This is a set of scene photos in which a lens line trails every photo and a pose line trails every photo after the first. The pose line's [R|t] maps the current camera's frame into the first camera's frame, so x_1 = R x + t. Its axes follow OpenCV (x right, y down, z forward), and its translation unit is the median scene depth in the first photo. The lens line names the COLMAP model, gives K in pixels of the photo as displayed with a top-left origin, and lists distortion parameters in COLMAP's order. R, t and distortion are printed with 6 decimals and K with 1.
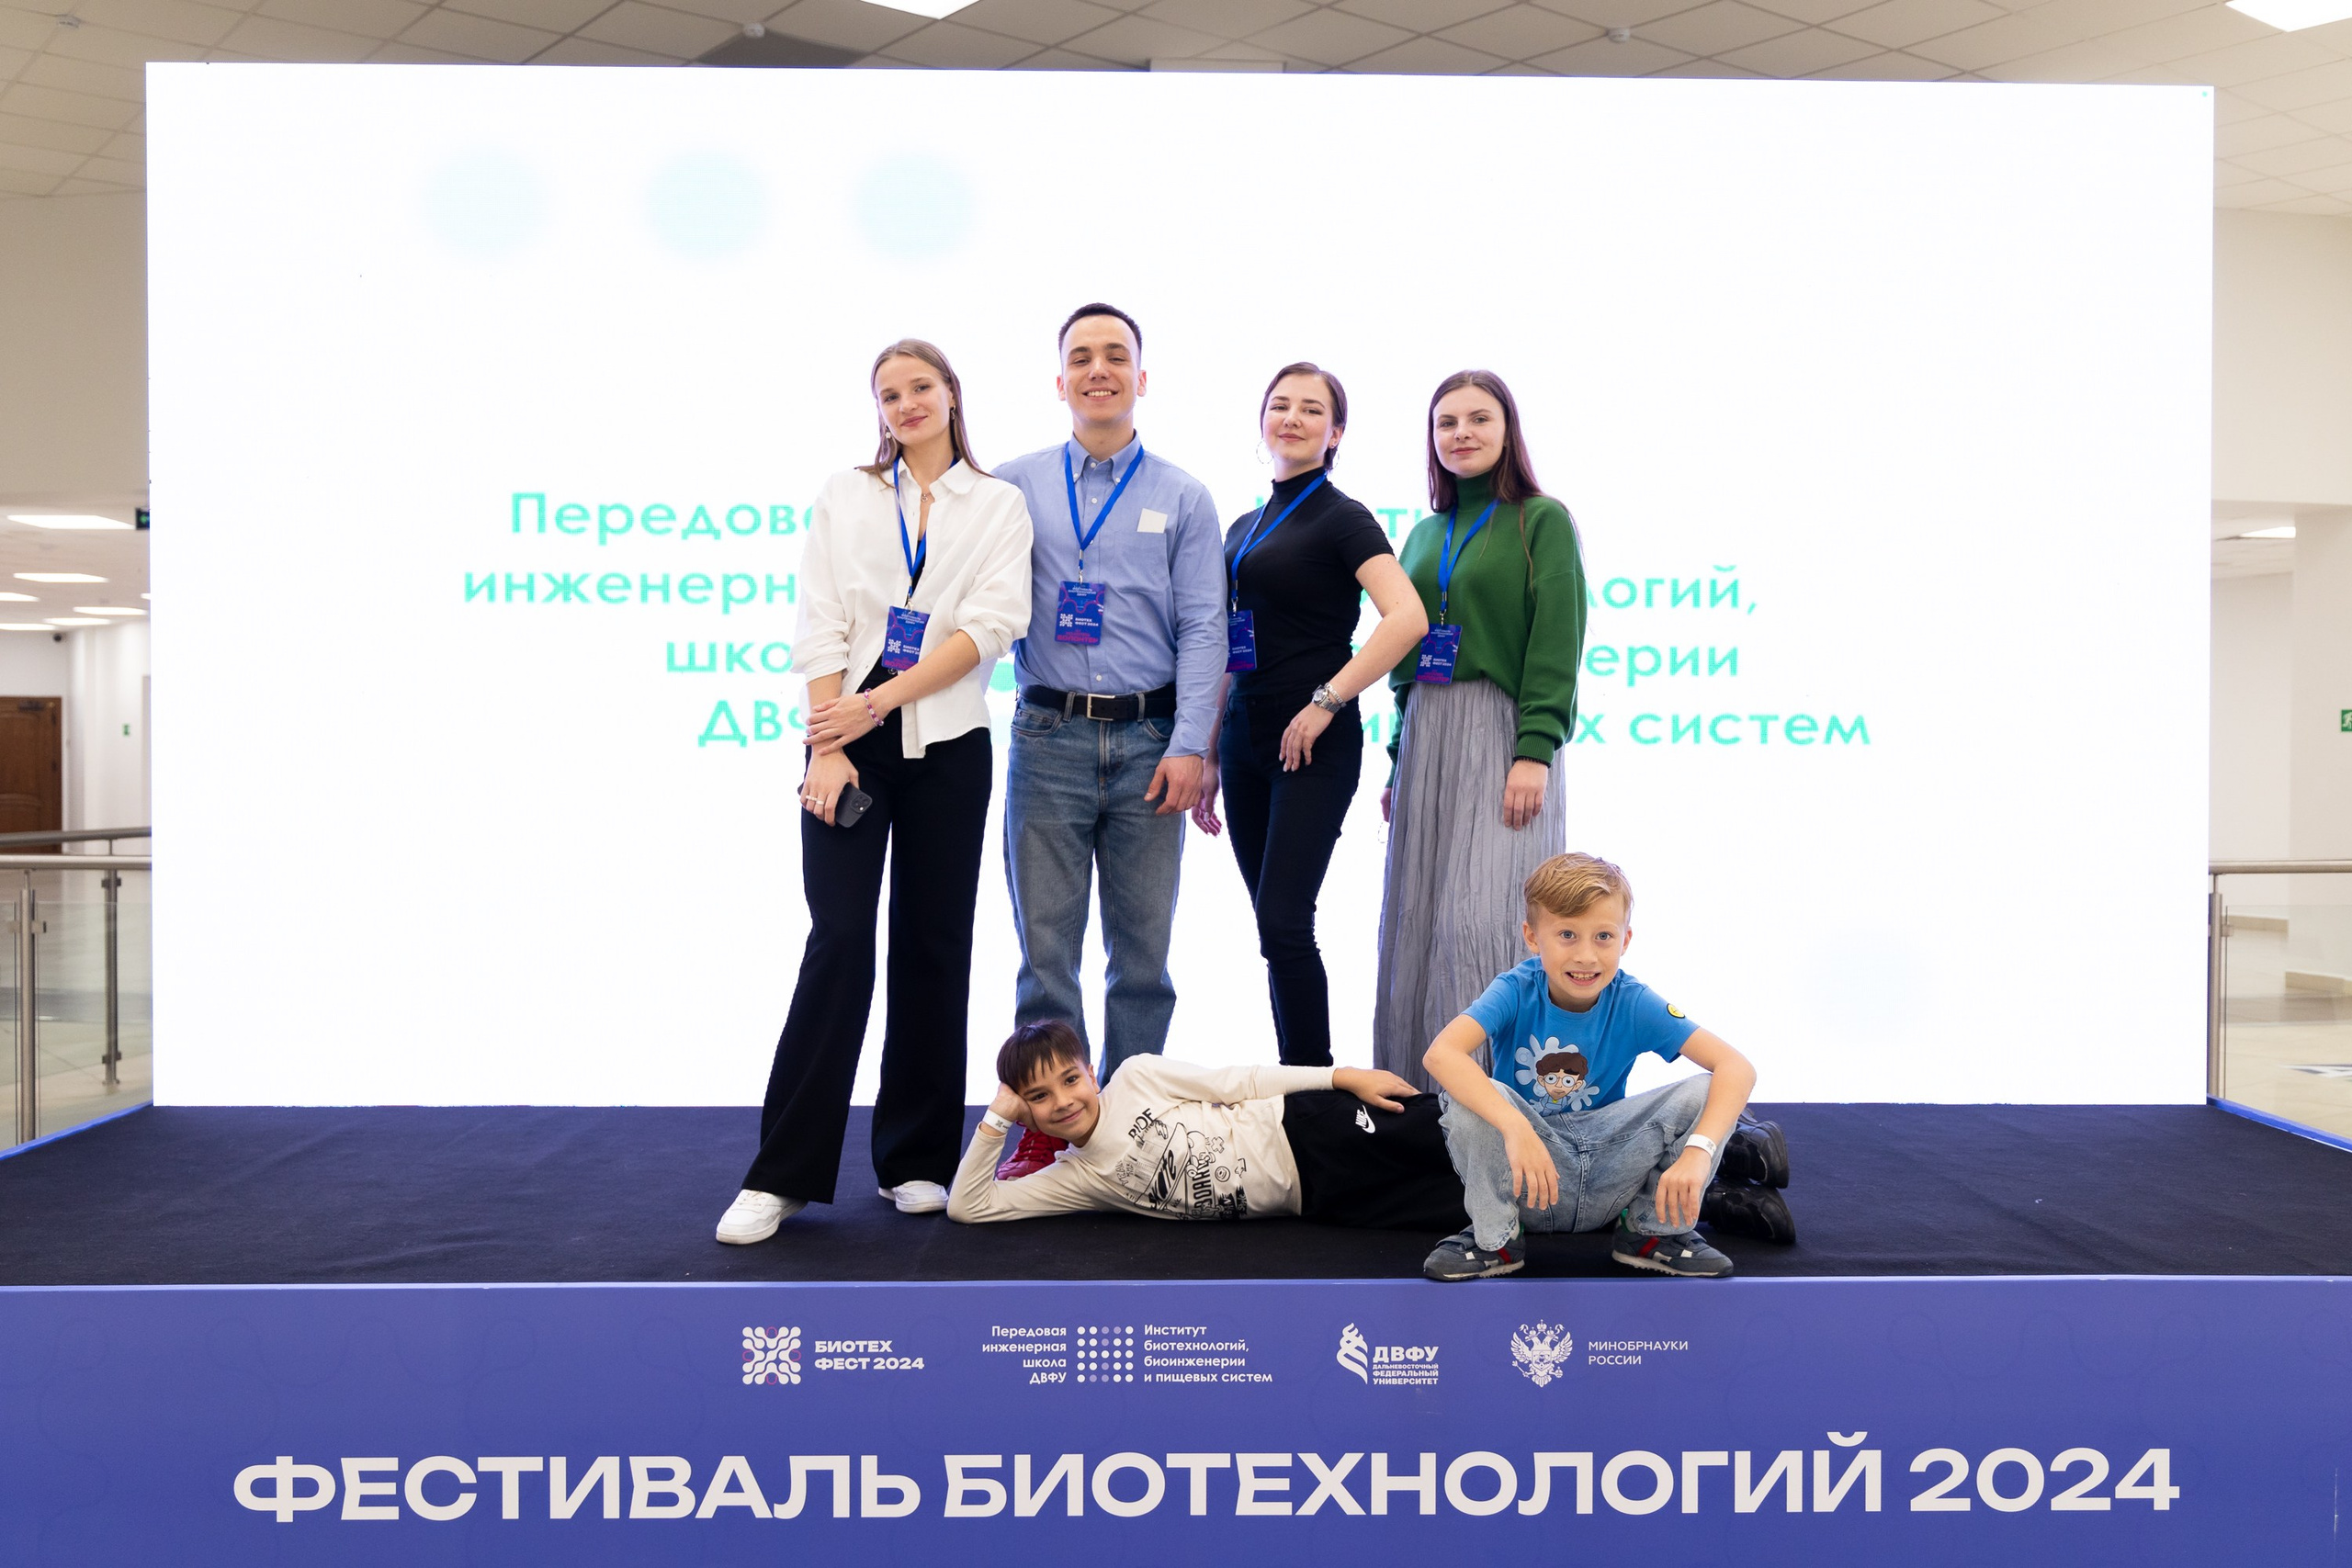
lens RADIAL K [[2130.3, 0, 1185.7], [0, 2130.3, 780.4], [0, 0, 1]] dist [-0.023834, 0.025922]
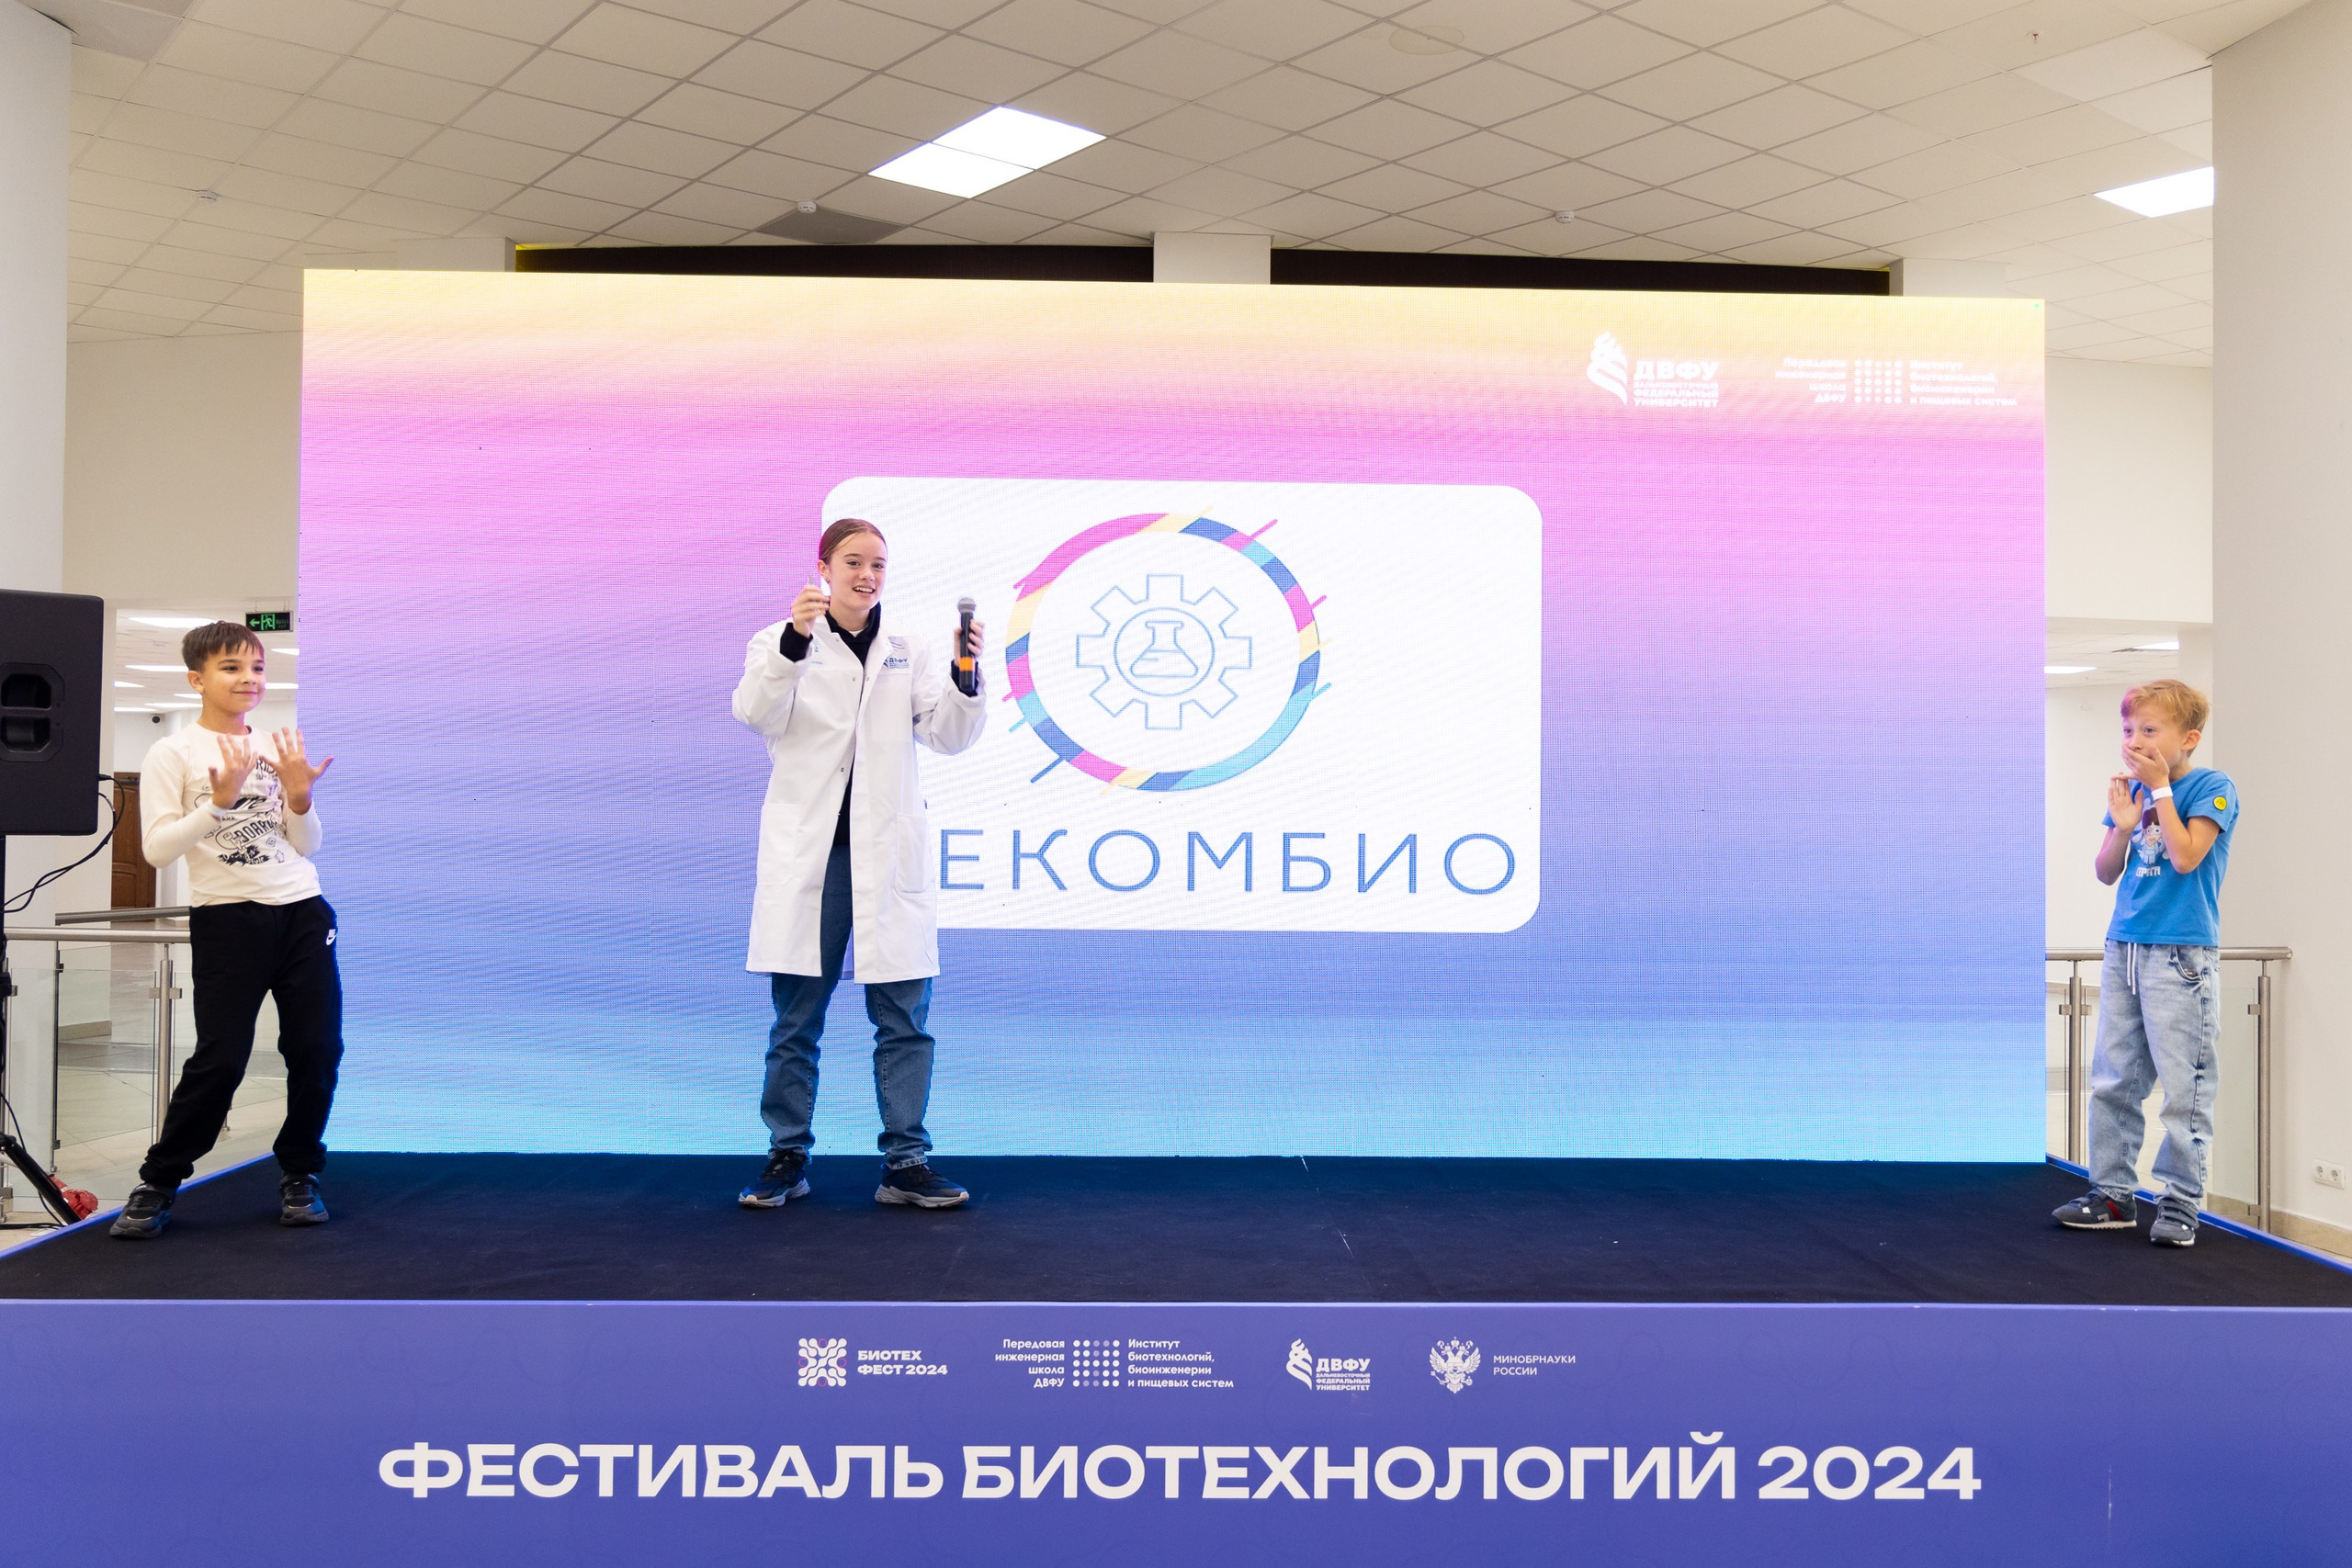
lens RADIAL K [[1963.9, 0, 1193.0], [0, 1963.9, 784.5], [0, 0, 1]] dist [-0.023536, 0.026335]
pose [[0.999970, 0.007292, 0.002431, 0.012264], [-0.007202, 0.999347, -0.035410, -0.021763], [-0.002688, 0.035392, 0.999370, -0.132114]]
